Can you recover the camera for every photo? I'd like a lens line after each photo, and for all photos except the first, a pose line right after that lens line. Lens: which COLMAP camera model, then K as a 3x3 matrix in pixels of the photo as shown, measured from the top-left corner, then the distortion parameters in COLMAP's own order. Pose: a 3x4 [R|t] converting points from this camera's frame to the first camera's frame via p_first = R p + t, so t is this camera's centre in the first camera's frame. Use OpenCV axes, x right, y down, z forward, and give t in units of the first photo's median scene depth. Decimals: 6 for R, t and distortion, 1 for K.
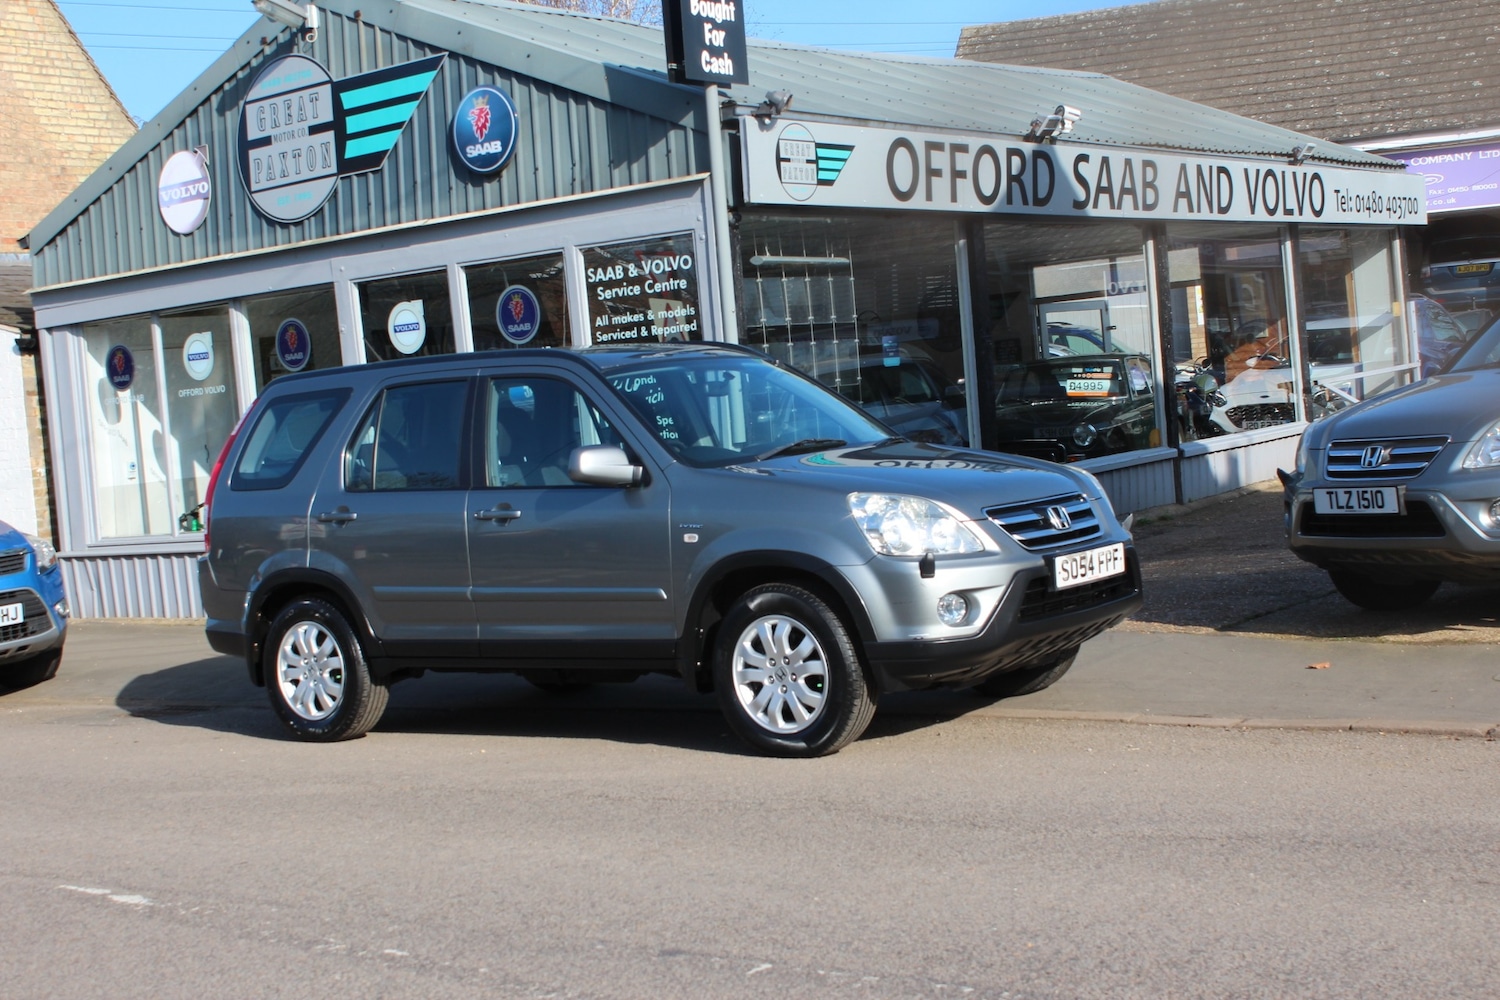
lens RADIAL K [[2043.0, 0, 762.8], [0, 2043.0, 504.2], [0, 0, 1]] dist [-0.009812, 0.000000]
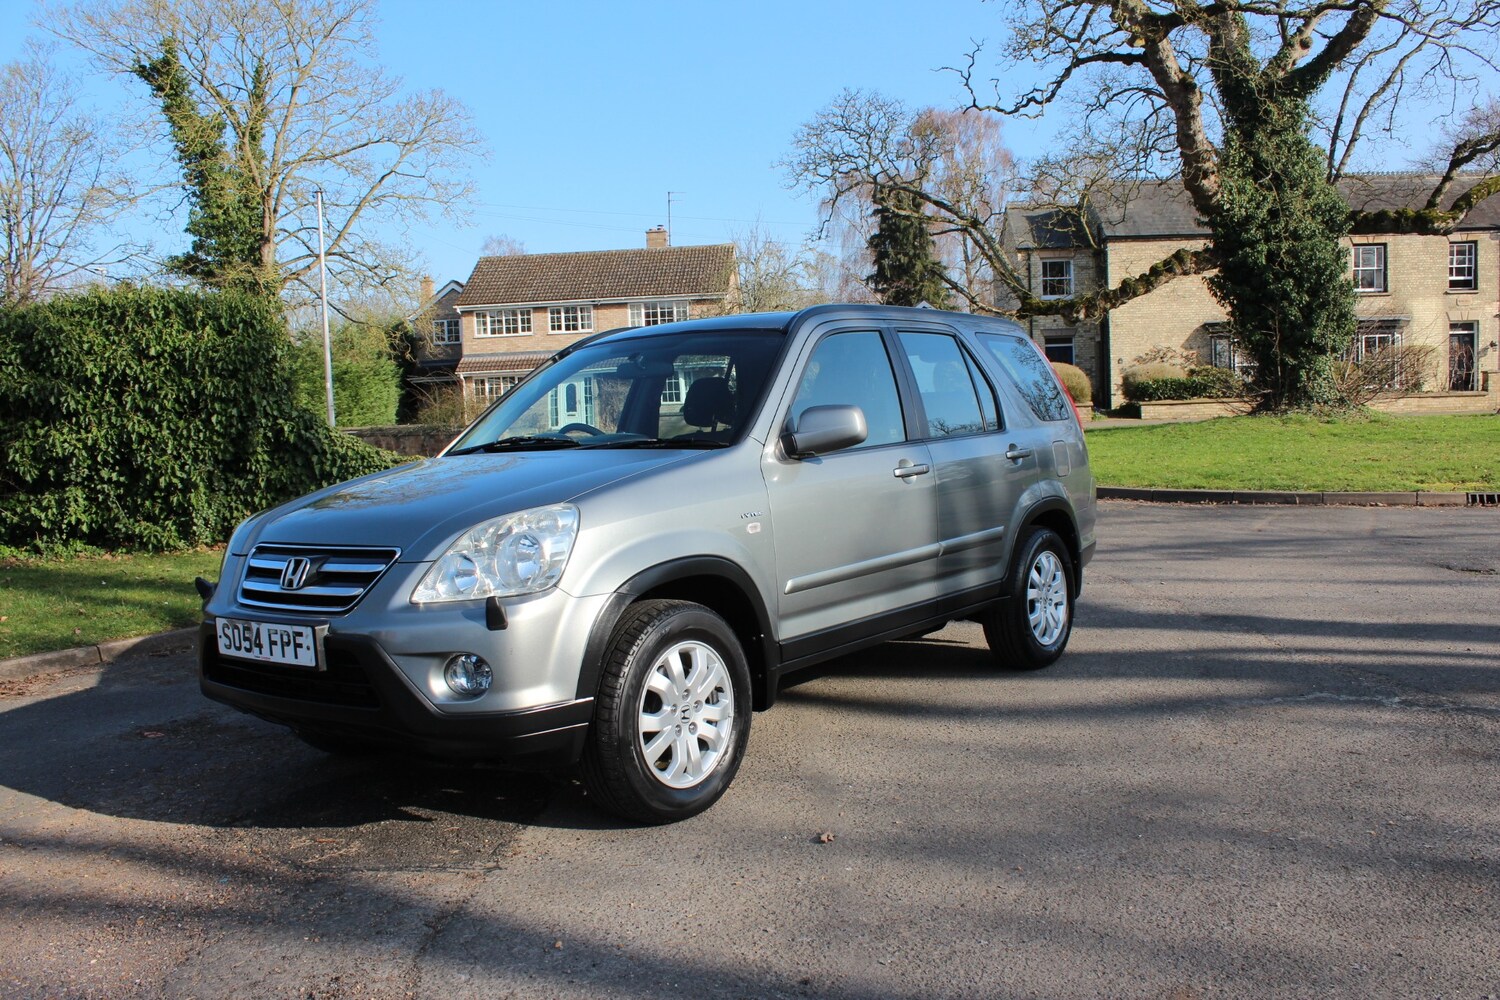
lens RADIAL K [[1261.7, 0, 763.1], [0, 1261.7, 510.8], [0, 0, 1]] dist [-0.164591, 0.140932]
pose [[0.886315, 0.043387, 0.461046, 0.171383], [-0.031643, 0.998948, -0.033176, -0.024290], [-0.462000, 0.014816, 0.886756, 0.397265]]
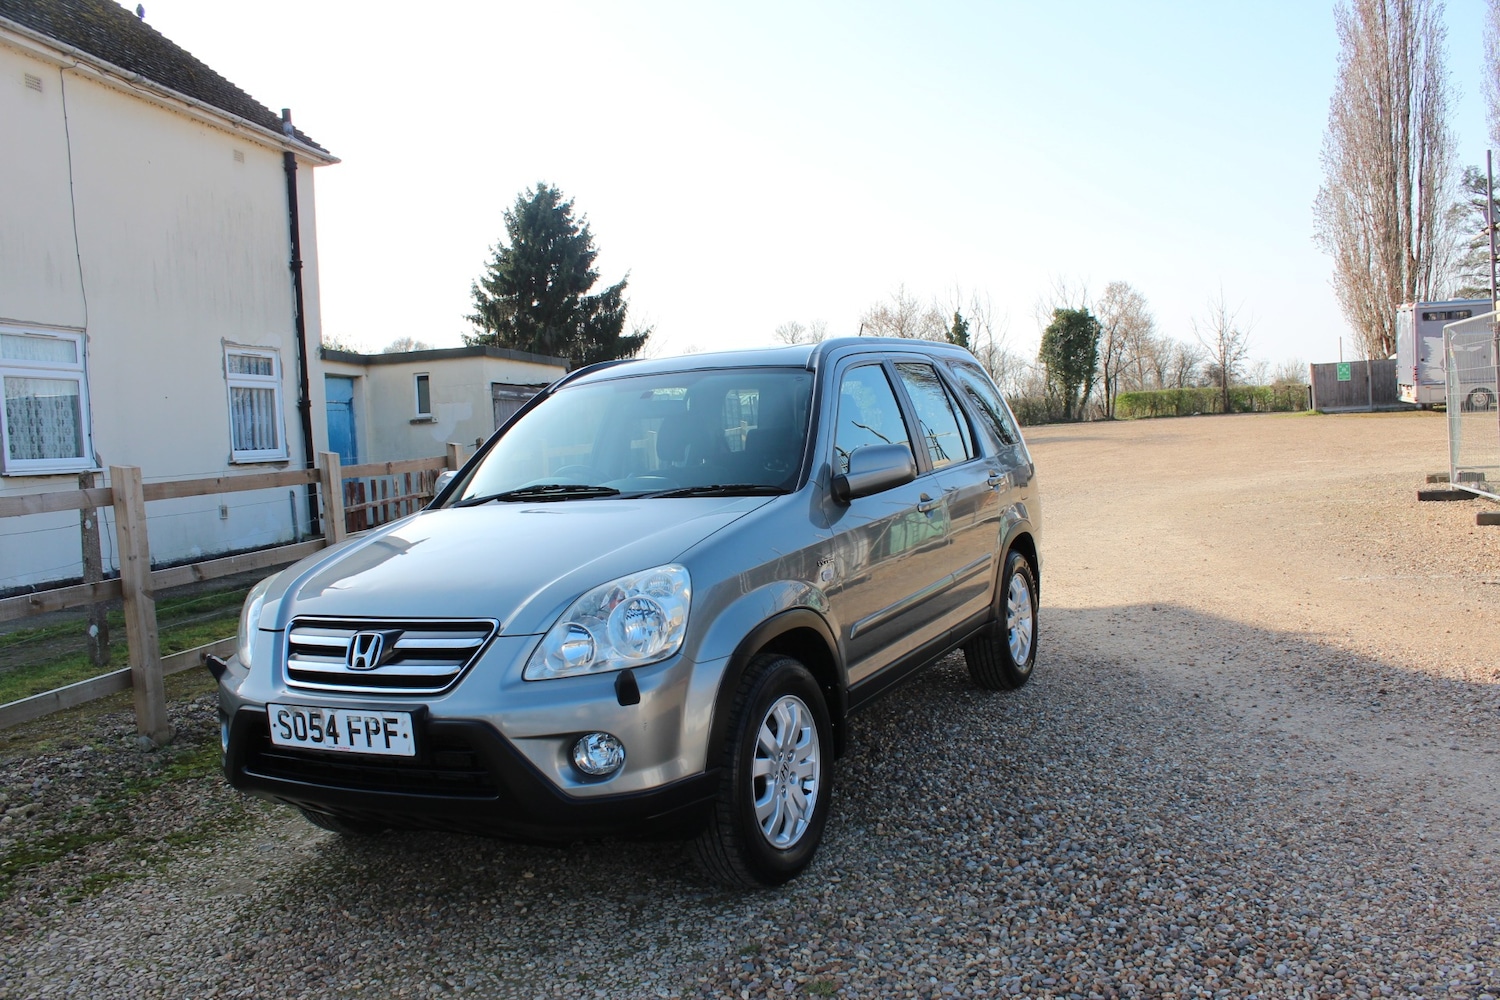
lens RADIAL K [[1245.4, 0, 750.1], [0, 1245.4, 515.6], [0, 0, 1]] dist [-0.114704, 0.004818]
pose [[0.799551, 0.012234, 0.600473, 0.119102], [0.013218, 0.999192, -0.037958, -0.033116], [-0.600452, 0.038286, 0.798744, 0.444710]]
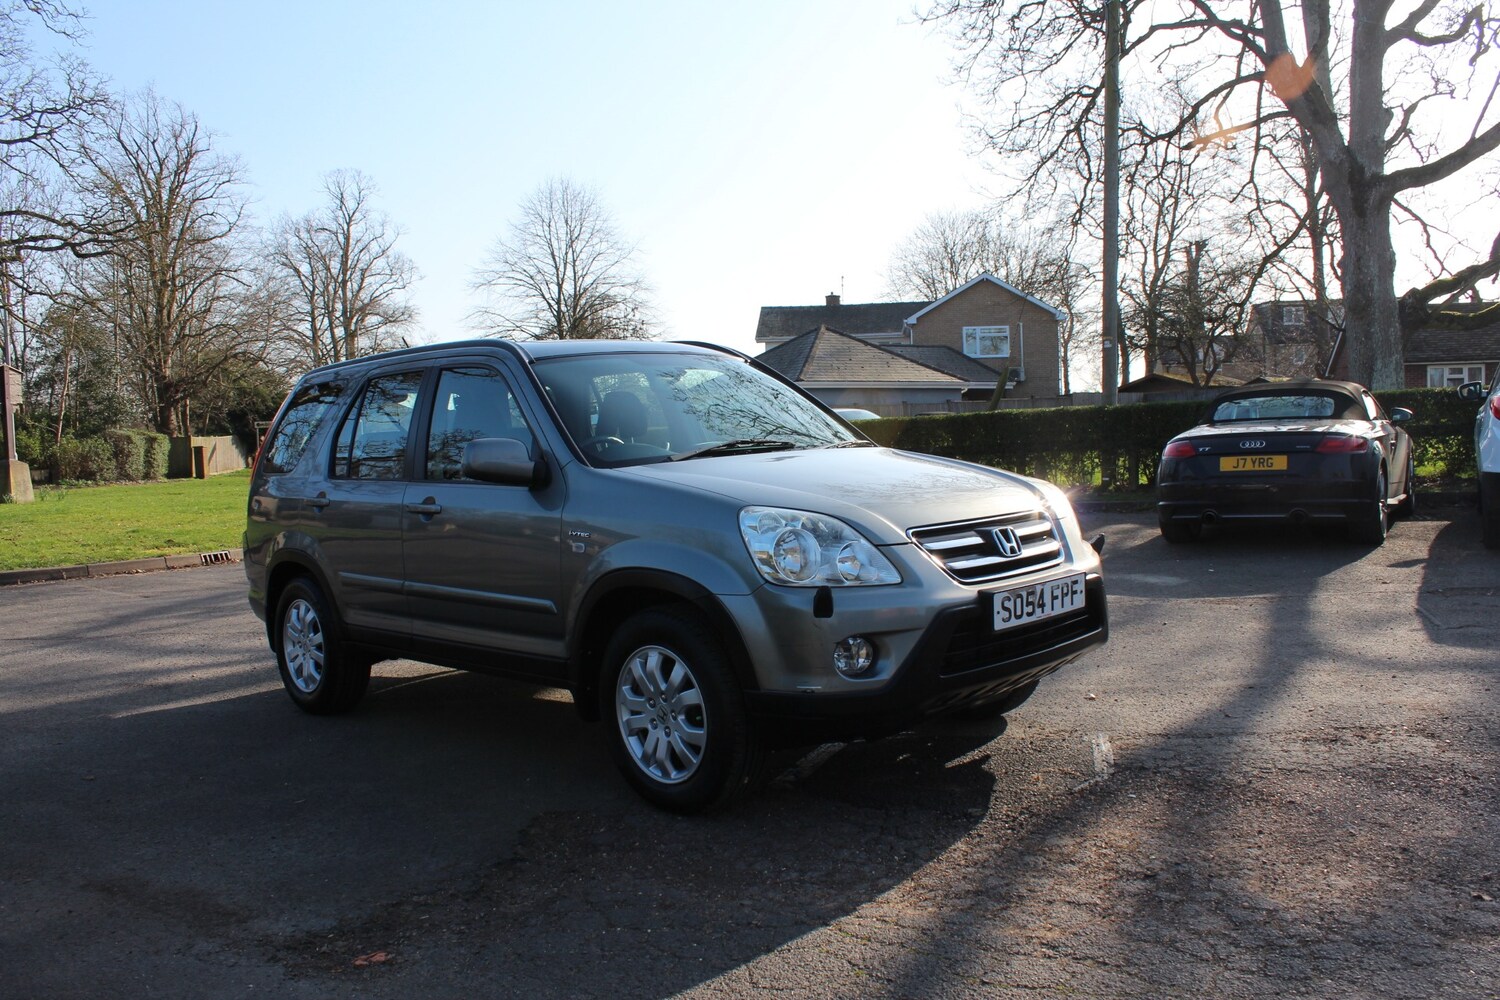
lens RADIAL K [[1261.7, 0, 755.3], [0, 1261.7, 497.8], [0, 0, 1]] dist [-0.164591, 0.140932]
pose [[-0.306250, 0.083722, 0.948263, -0.064545], [0.140889, 0.989141, -0.041830, -0.022608], [-0.941468, 0.120789, -0.314720, 0.844329]]
